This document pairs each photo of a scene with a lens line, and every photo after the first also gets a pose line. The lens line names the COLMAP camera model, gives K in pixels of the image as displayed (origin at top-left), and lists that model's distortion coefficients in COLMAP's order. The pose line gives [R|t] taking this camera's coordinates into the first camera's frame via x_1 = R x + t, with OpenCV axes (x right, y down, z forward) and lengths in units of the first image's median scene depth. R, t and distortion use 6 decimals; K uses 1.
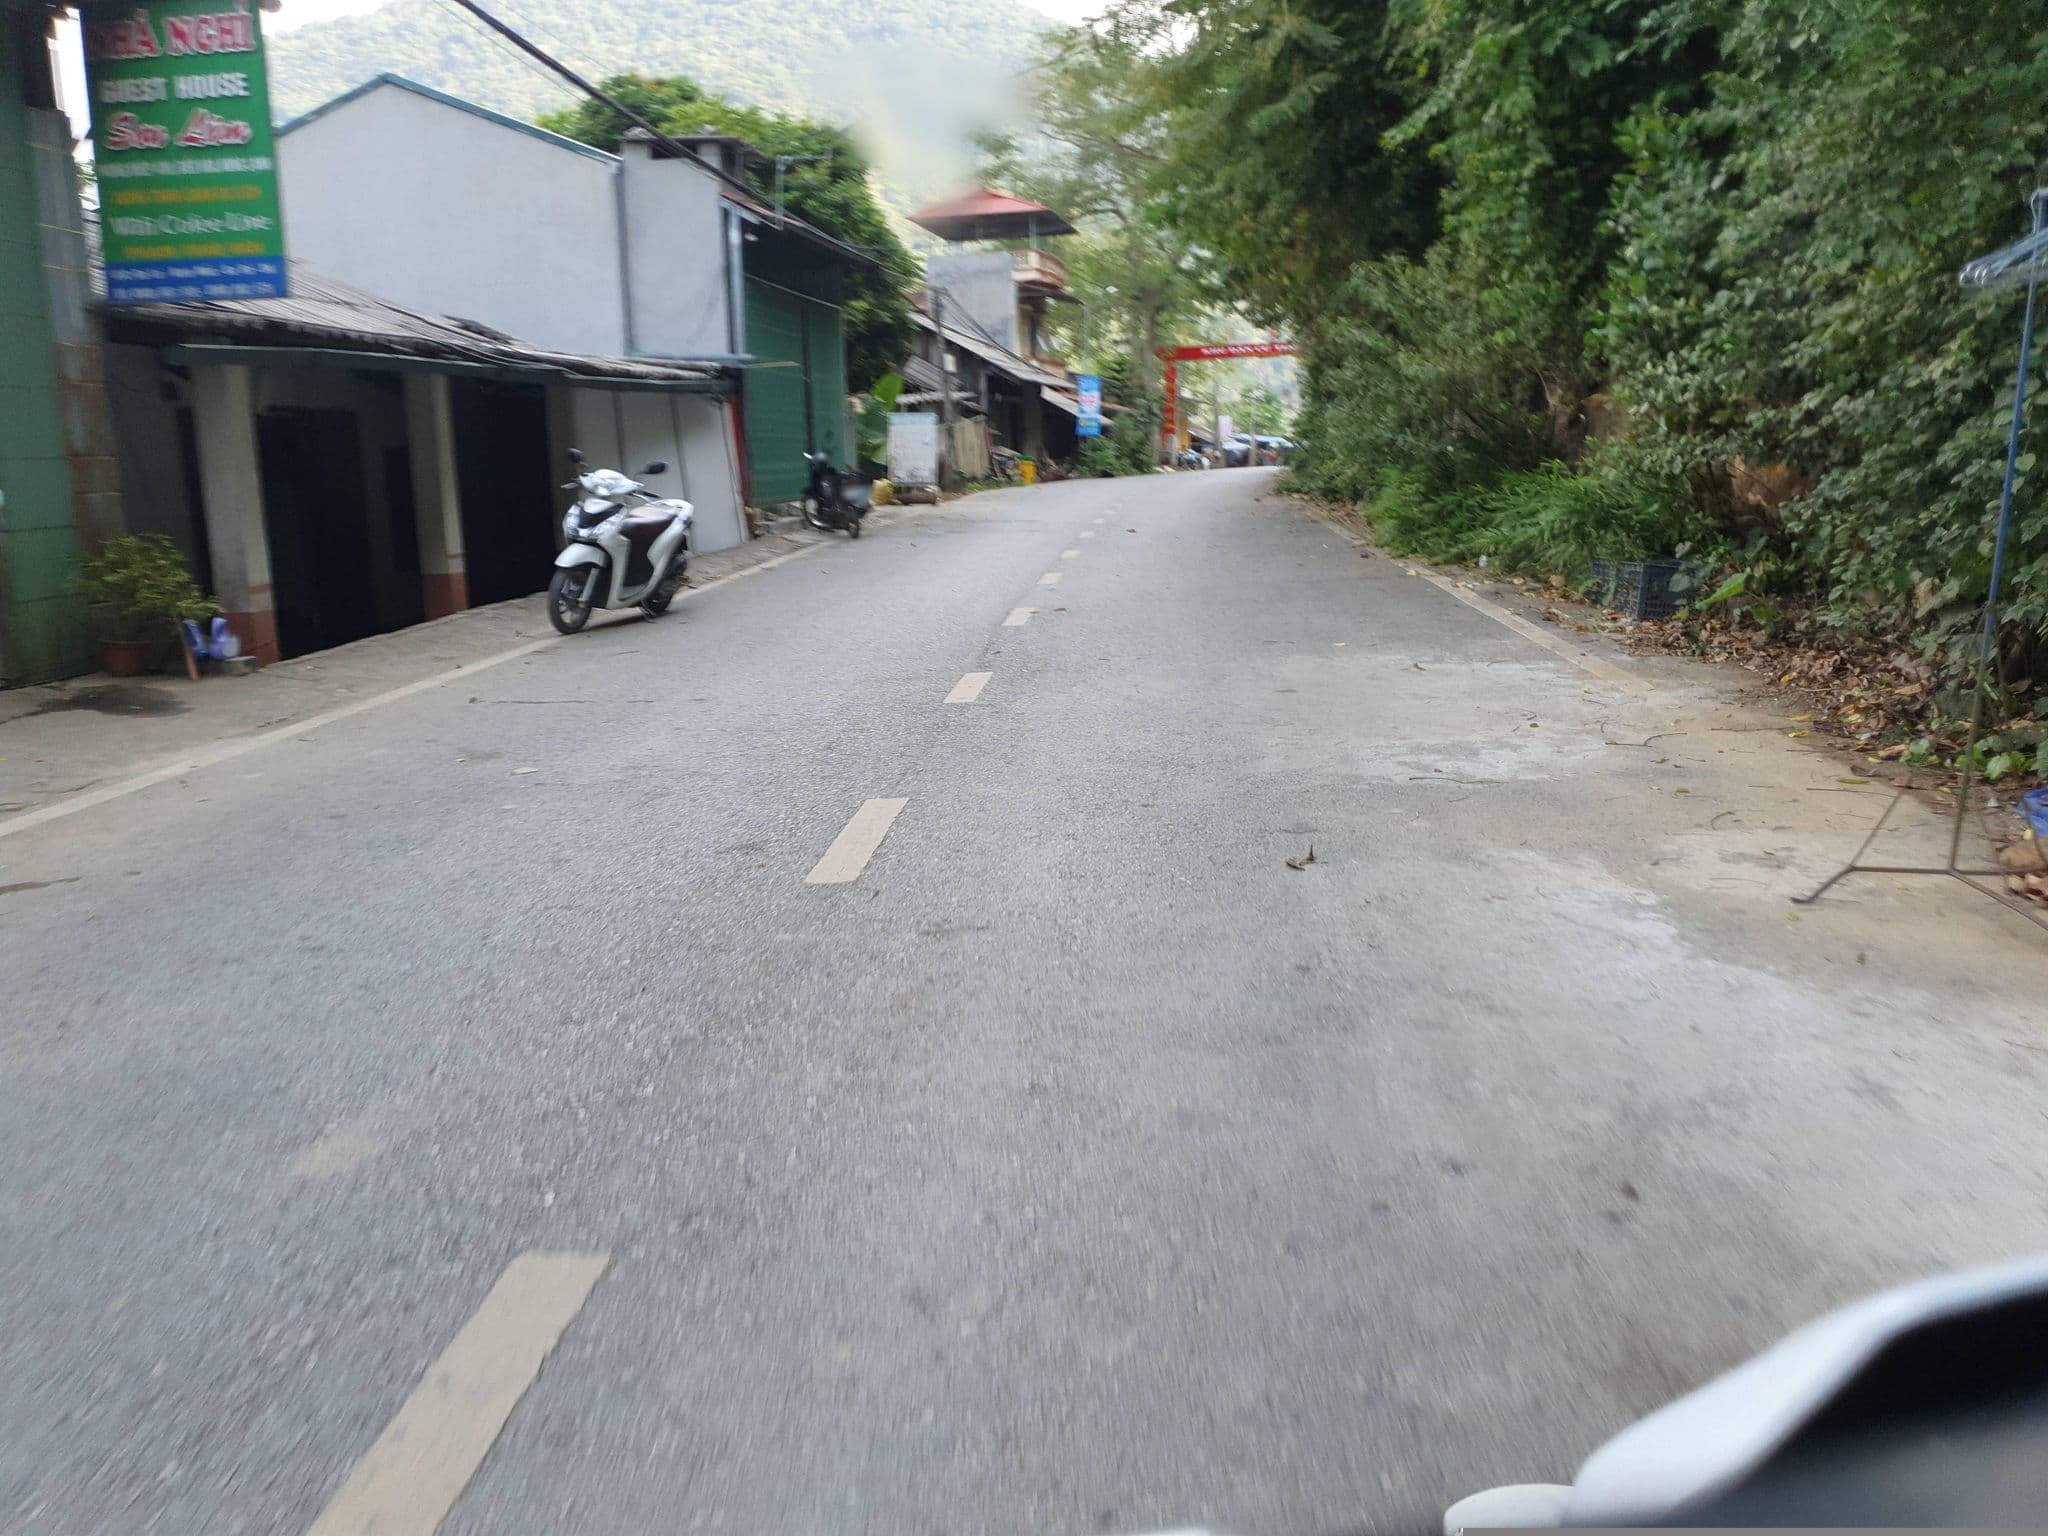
lens RADIAL K [[1359.9, 0, 990.1], [0, 1359.9, 772.9], [0, 0, 1]] dist [-0.073000, 0.050411]
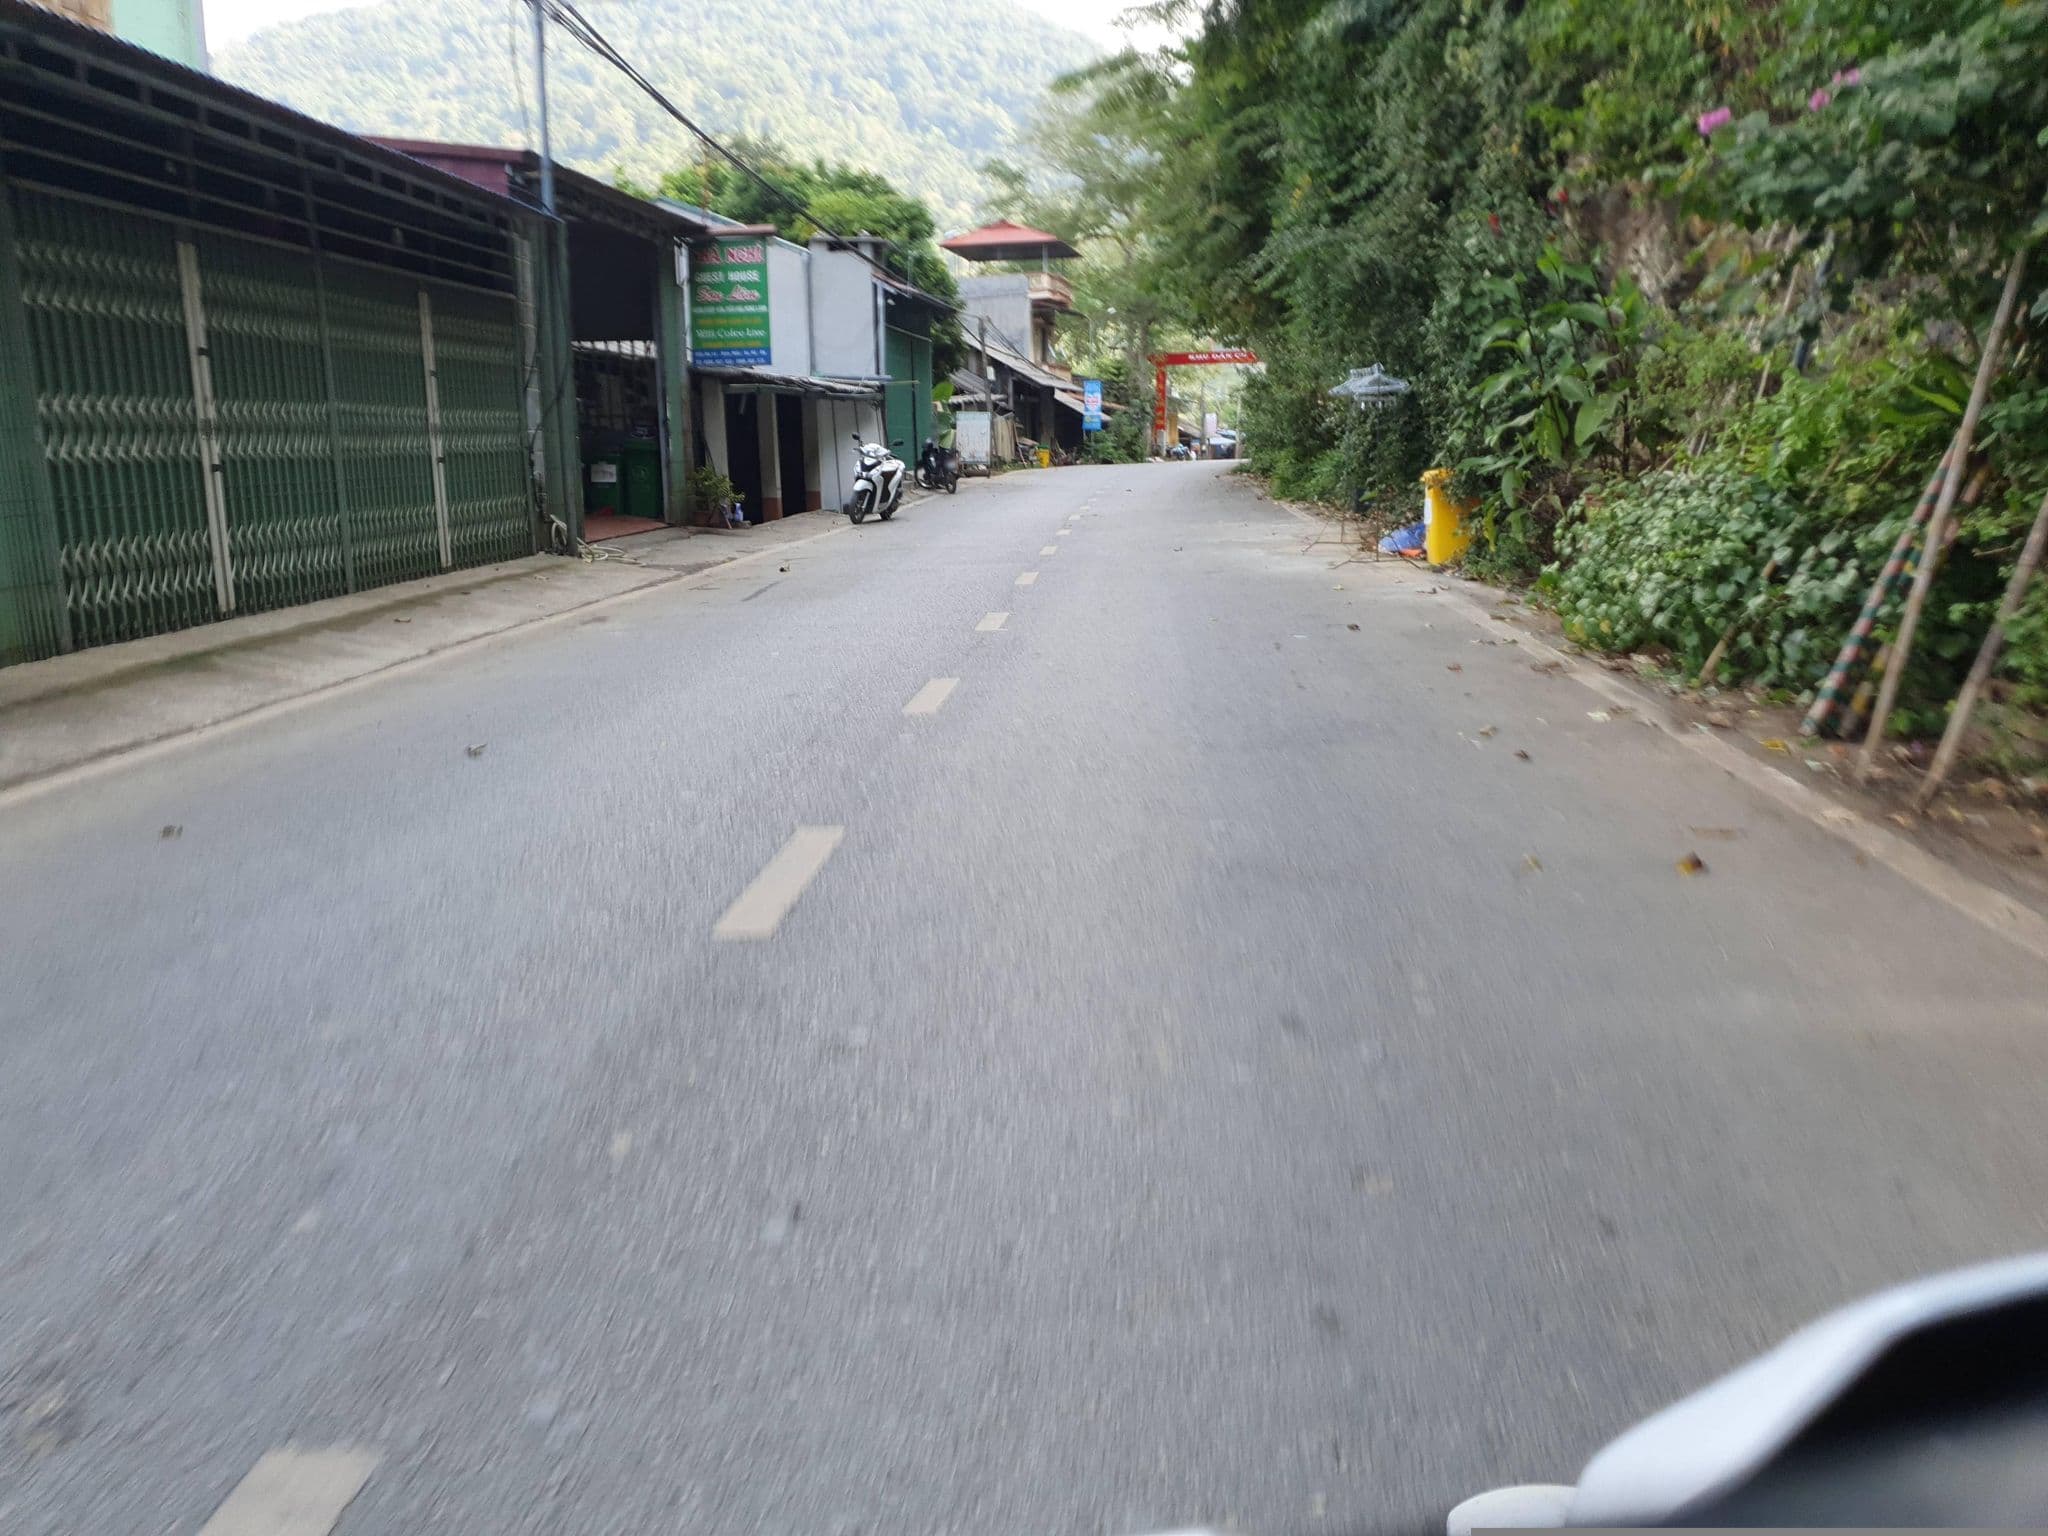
lens RADIAL K [[1564.3, 0, 1024.0], [0, 1564.3, 768.0], [0, 0, 1]] dist [-0.071569, 0.000894]
pose [[0.999110, 0.006620, 0.041660, -0.045737], [-0.005406, 0.999560, -0.029181, 0.097099], [-0.041835, 0.028930, 0.998706, -0.393070]]
